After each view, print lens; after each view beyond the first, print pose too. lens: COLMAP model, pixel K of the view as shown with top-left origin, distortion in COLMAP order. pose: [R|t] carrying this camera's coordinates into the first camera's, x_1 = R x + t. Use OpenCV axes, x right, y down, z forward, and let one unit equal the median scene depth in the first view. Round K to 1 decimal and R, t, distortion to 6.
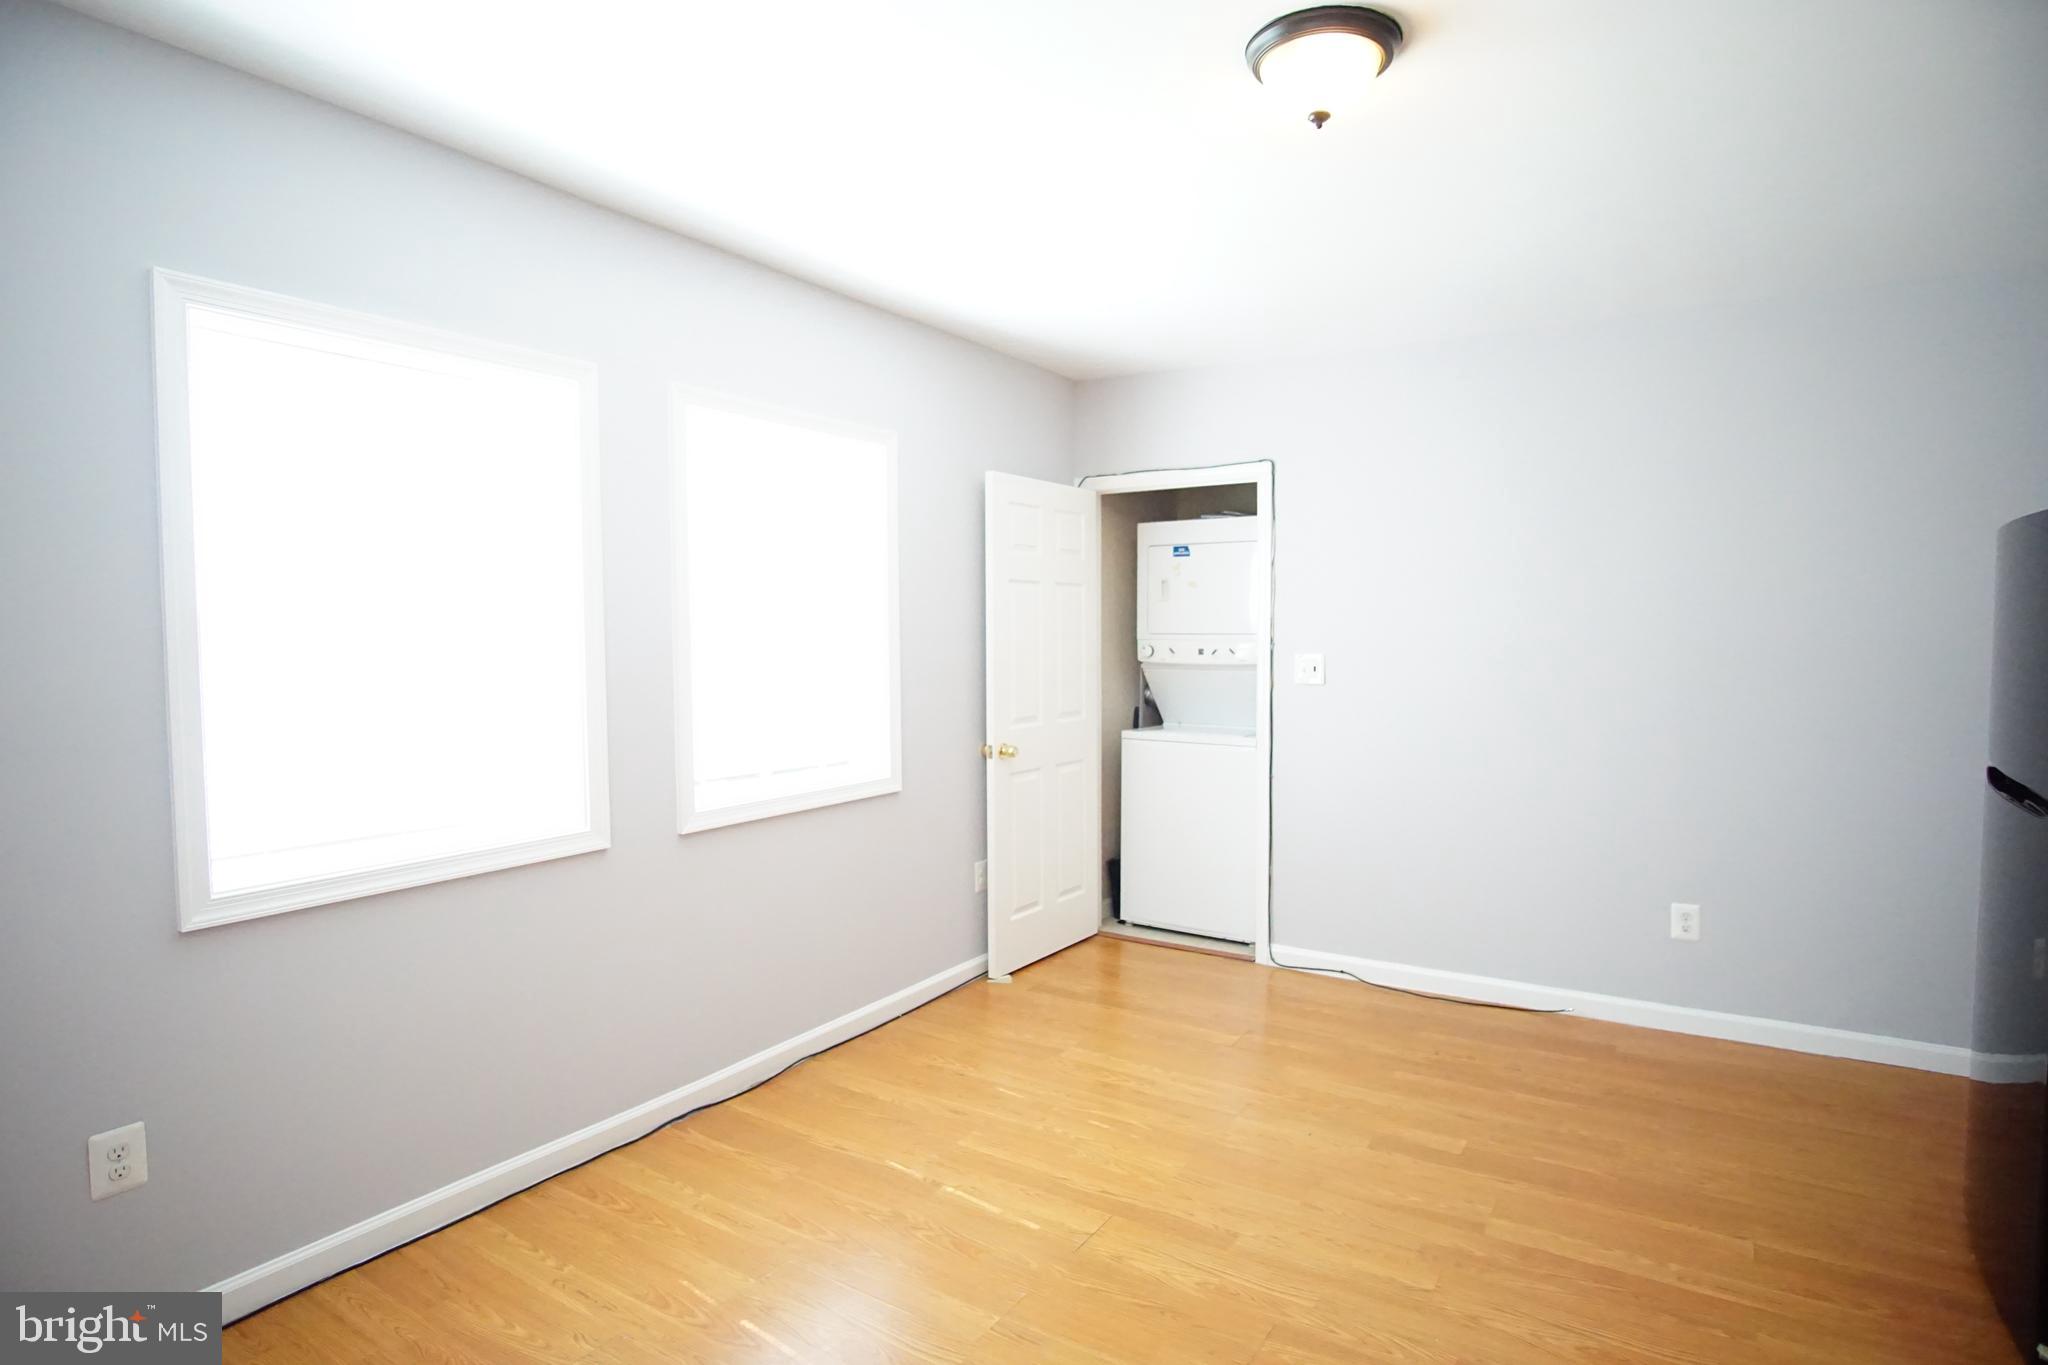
lens RADIAL K [[1083.5, 0, 1017.6], [0, 1083.5, 687.5], [0, 0, 1]] dist [-0.034952, 0.009529]
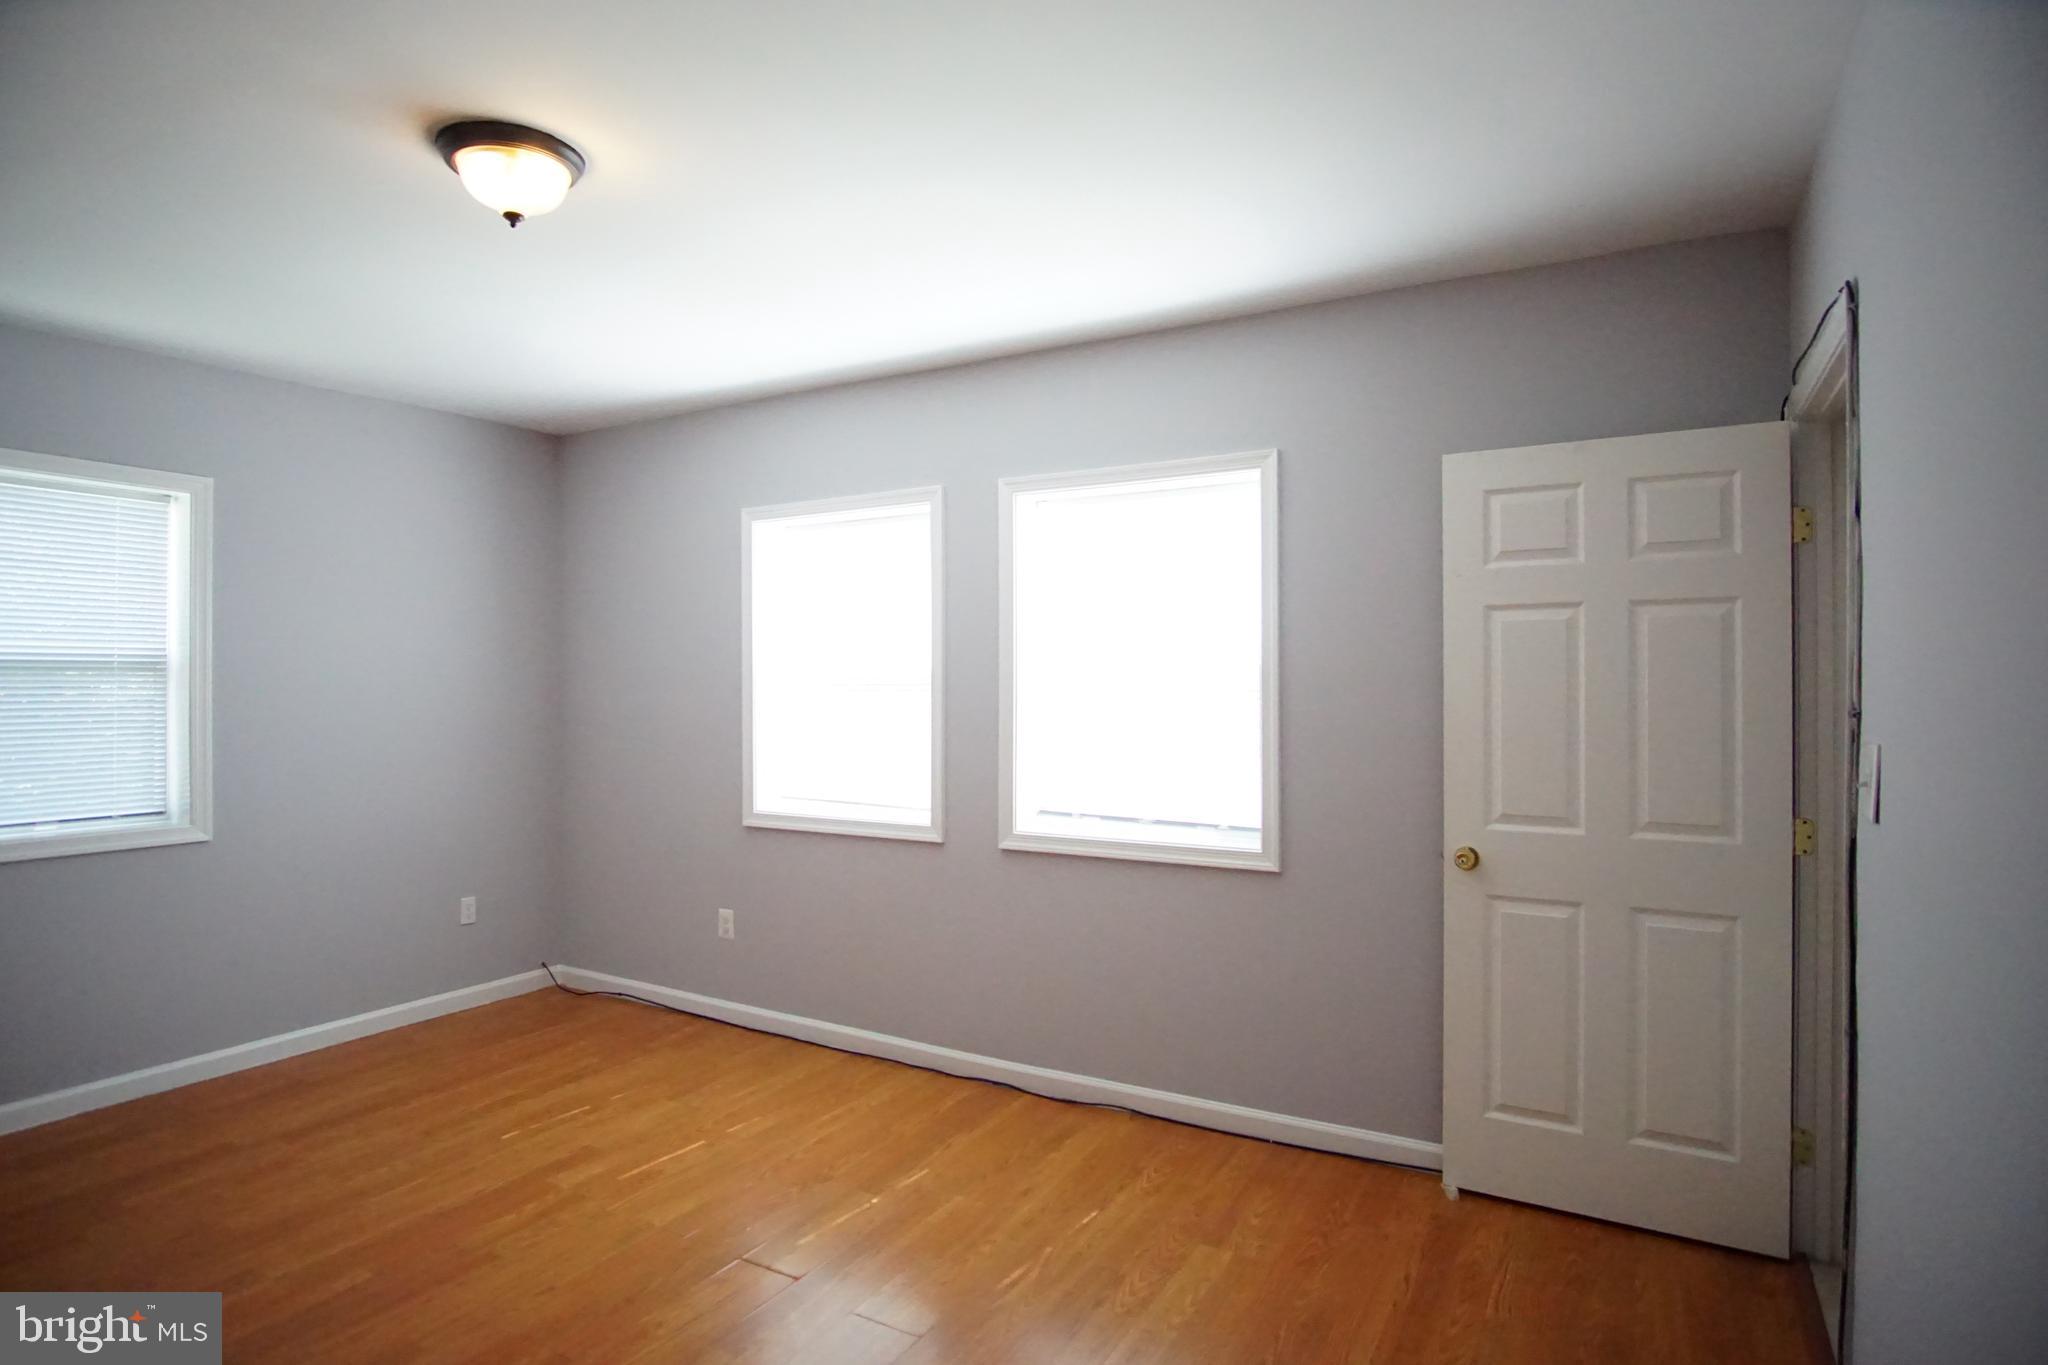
lens RADIAL K [[1083.5, 0, 1009.2], [0, 1083.5, 683.5], [0, 0, 1]] dist [-0.034952, 0.009529]
pose [[0.056833, 0.011050, -0.998323, 1.074891], [-0.051350, 0.998648, 0.008130, -0.071457], [0.997062, 0.050802, 0.057323, 1.111221]]
